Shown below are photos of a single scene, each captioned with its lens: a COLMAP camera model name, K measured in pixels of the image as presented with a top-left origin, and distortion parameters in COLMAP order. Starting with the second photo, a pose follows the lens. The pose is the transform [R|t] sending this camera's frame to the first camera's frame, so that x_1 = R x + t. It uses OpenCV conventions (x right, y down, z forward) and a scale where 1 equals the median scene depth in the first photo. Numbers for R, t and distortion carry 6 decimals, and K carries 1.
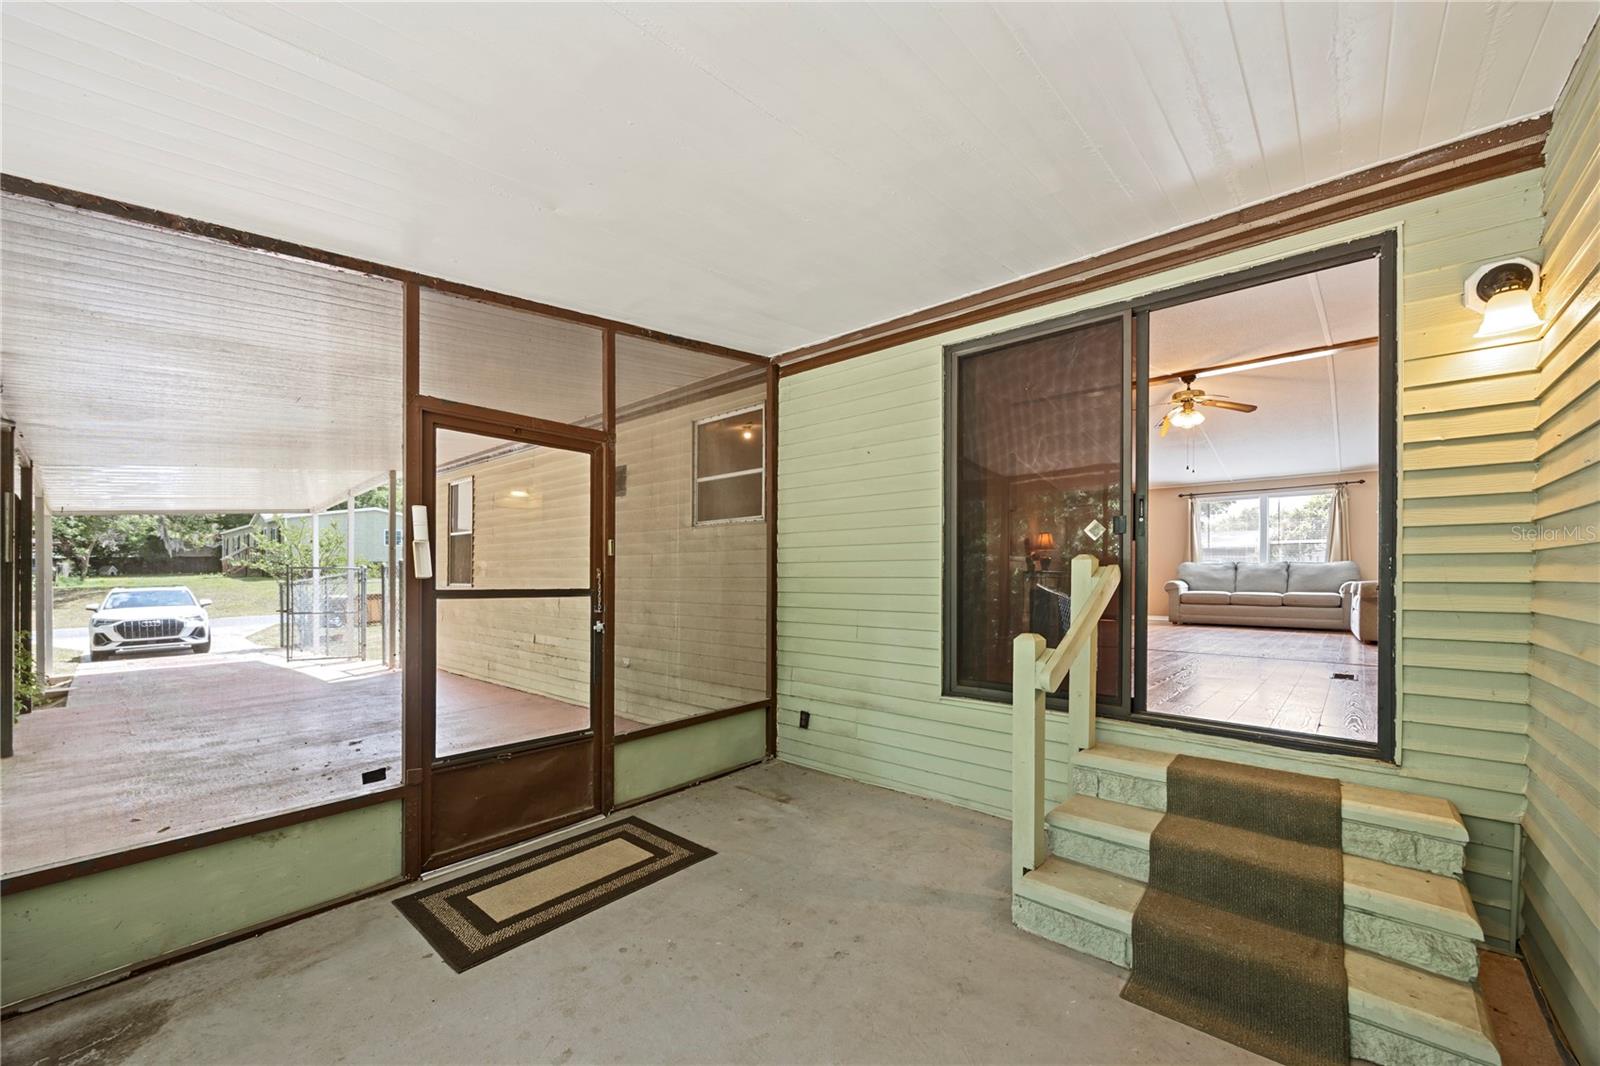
lens RADIAL K [[636.9, 0, 809.9], [0, 636.9, 540.9], [0, 0, 1]] dist [-0.000706, 0.002228]
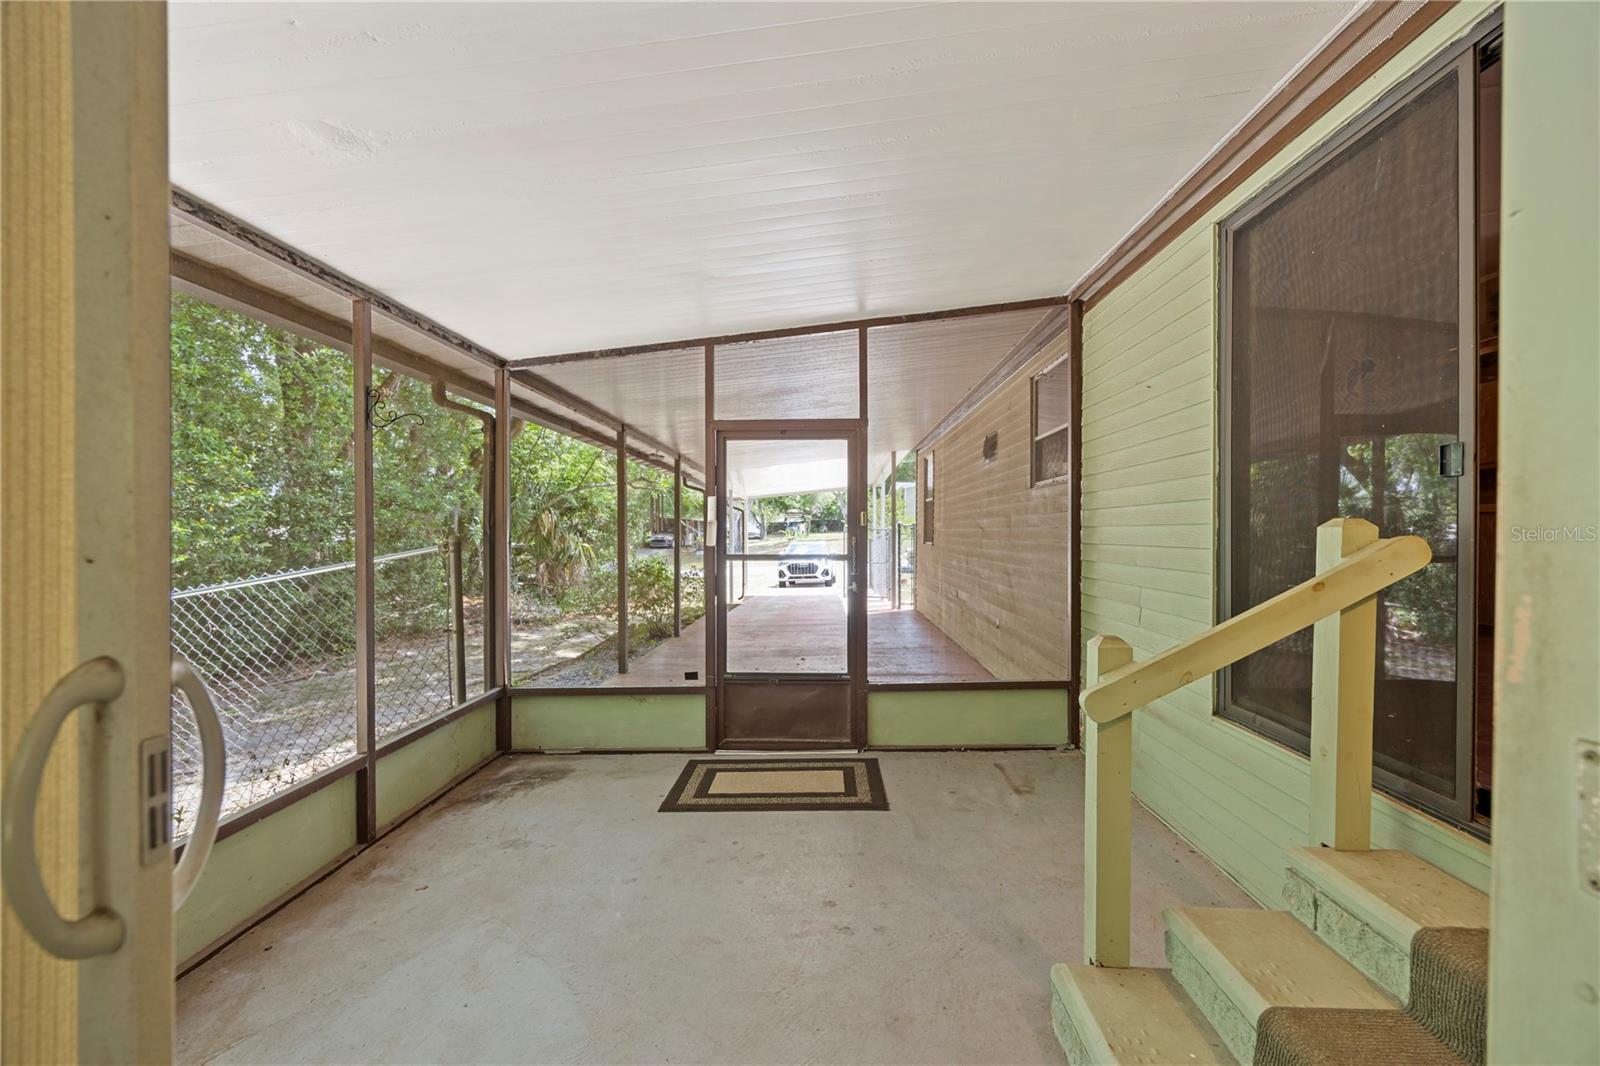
lens RADIAL K [[636.9, 0, 808.5], [0, 636.9, 519.5], [0, 0, 1]] dist [-0.000706, 0.002228]
pose [[0.650900, -0.006621, -0.759134, 0.495317], [0.029509, 0.999427, 0.016585, -0.003732], [0.758589, -0.033196, 0.650723, 0.210053]]
